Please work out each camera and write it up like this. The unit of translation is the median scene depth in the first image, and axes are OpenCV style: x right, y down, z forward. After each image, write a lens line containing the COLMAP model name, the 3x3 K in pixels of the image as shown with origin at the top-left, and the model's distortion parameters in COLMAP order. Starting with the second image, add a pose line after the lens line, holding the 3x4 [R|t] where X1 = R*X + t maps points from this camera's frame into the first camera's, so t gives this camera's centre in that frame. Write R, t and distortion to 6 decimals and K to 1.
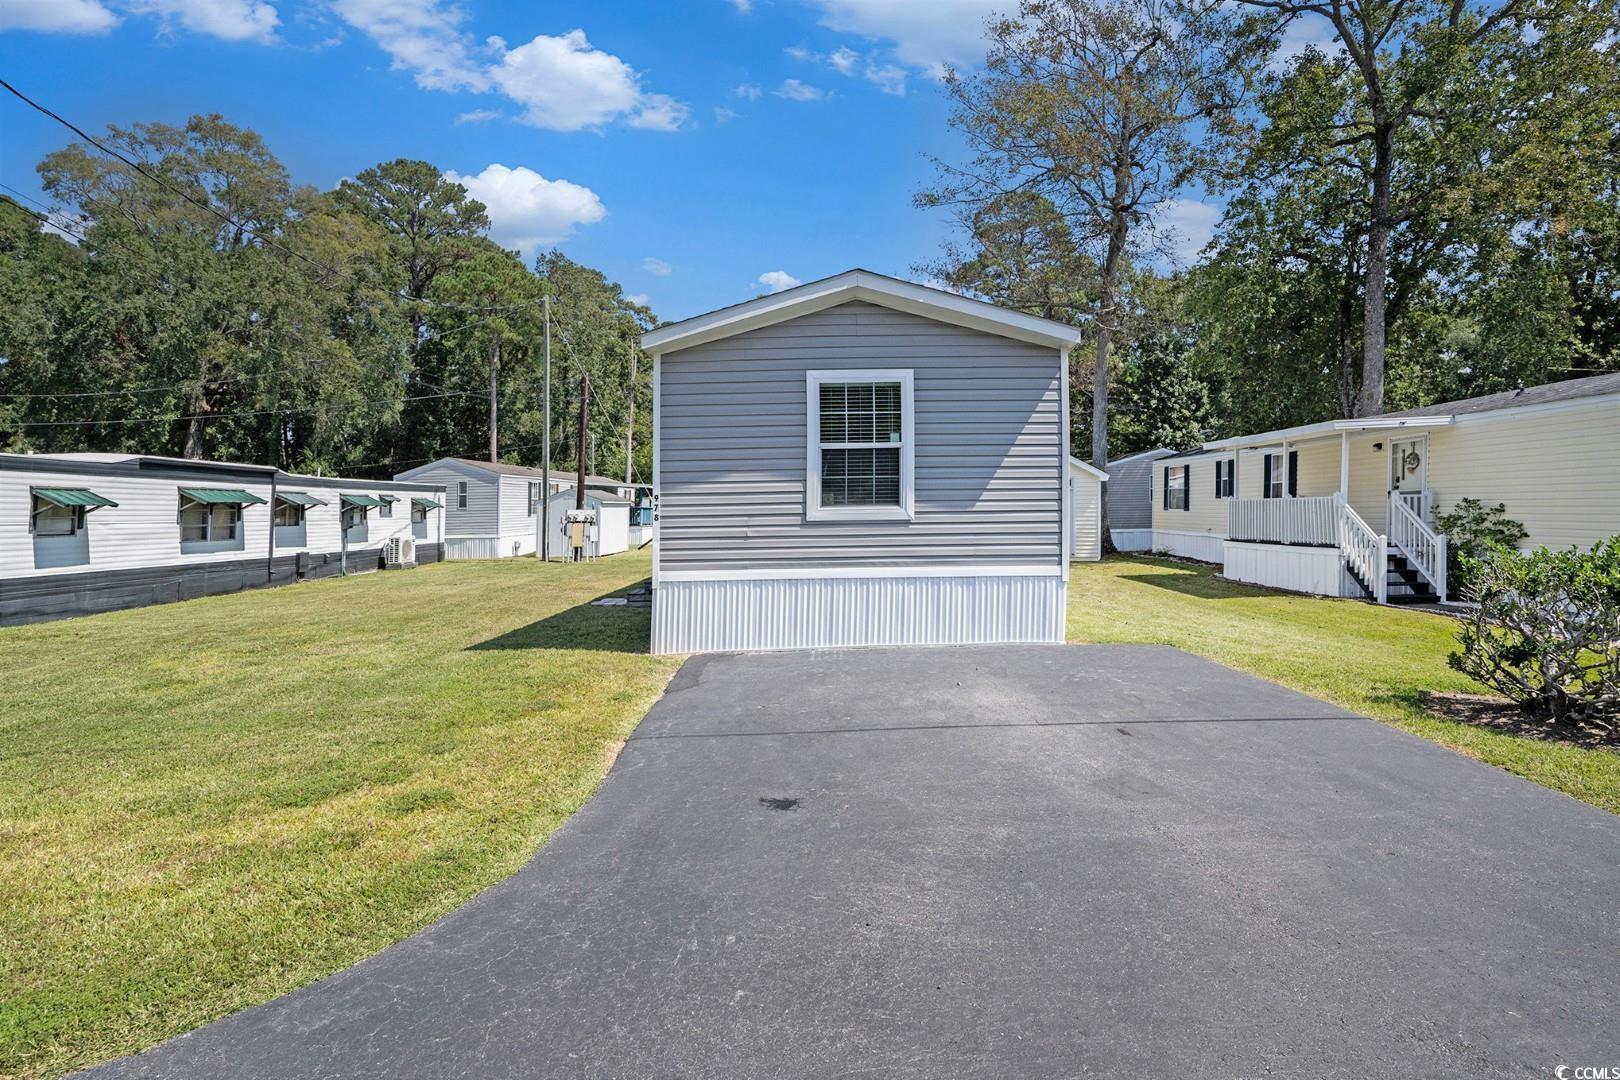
lens RADIAL K [[826.5, 0, 810.0], [0, 826.5, 540.0], [0, 0, 1]] dist [-0.099250, 0.033242]
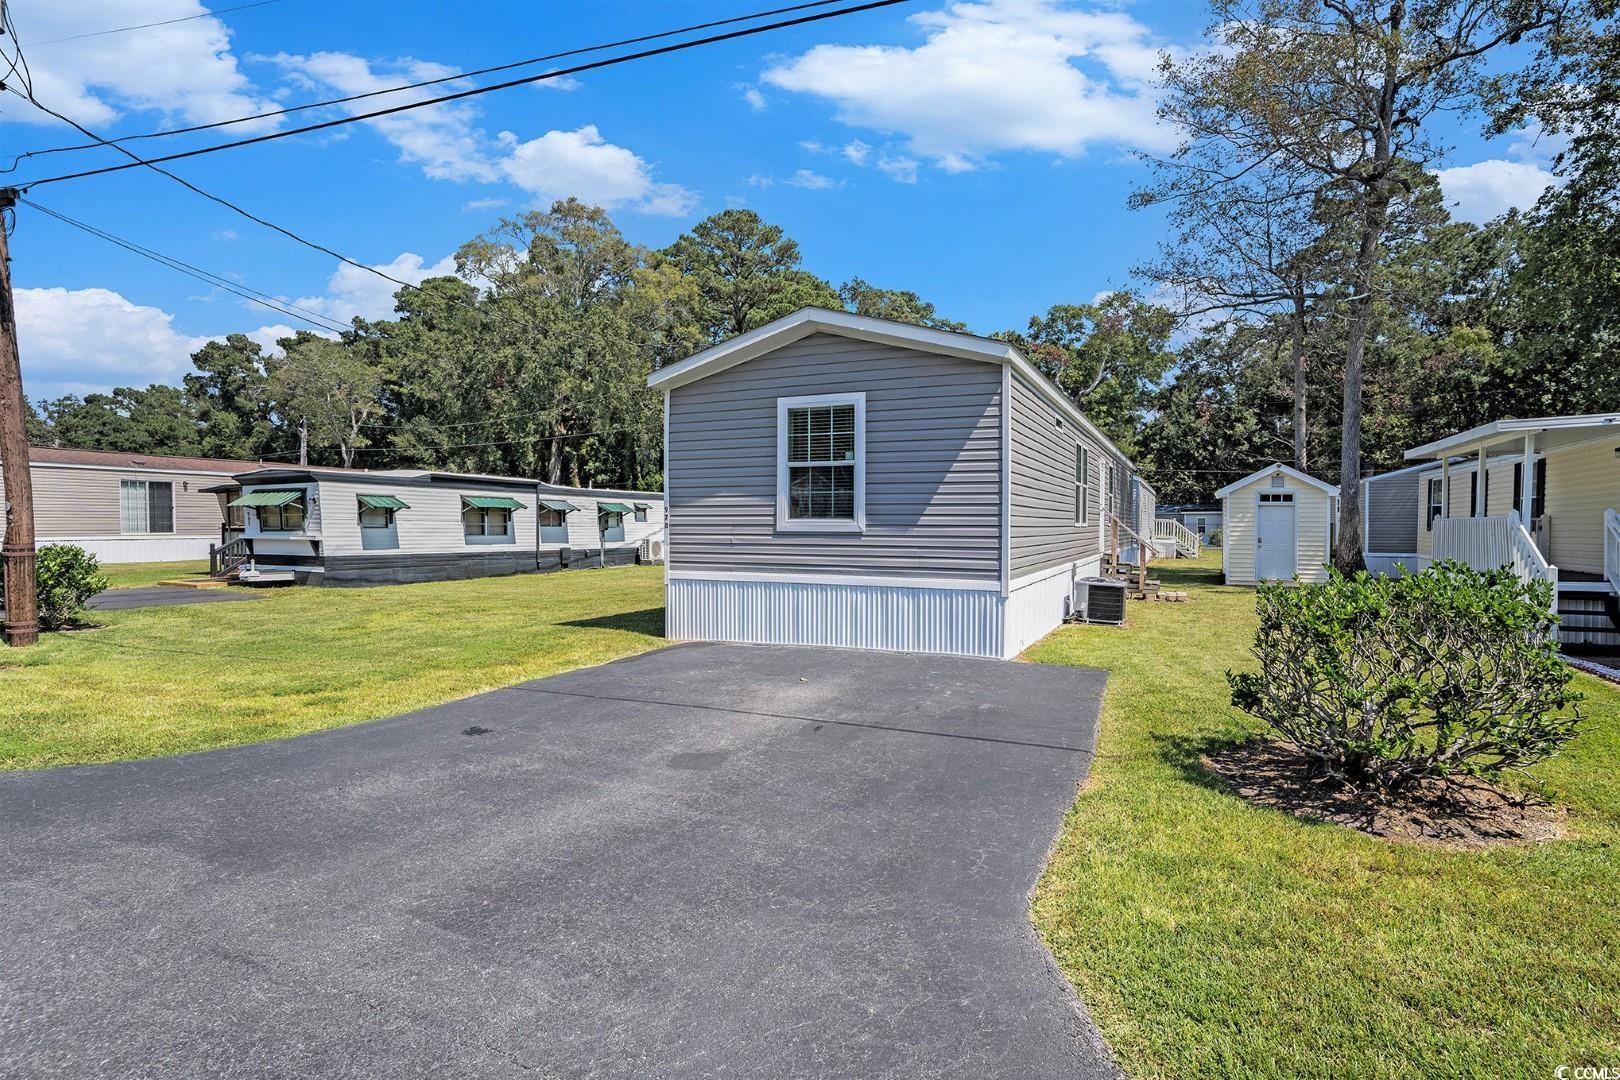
lens RADIAL K [[826.4, 0, 804.4], [0, 826.4, 532.9], [0, 0, 1]] dist [-0.057684, 0.001552]
pose [[0.897536, 0.025952, -0.440176, 0.323342], [-0.036039, 0.999244, -0.014570, -0.002773], [0.439466, 0.028940, 0.897793, -0.001151]]
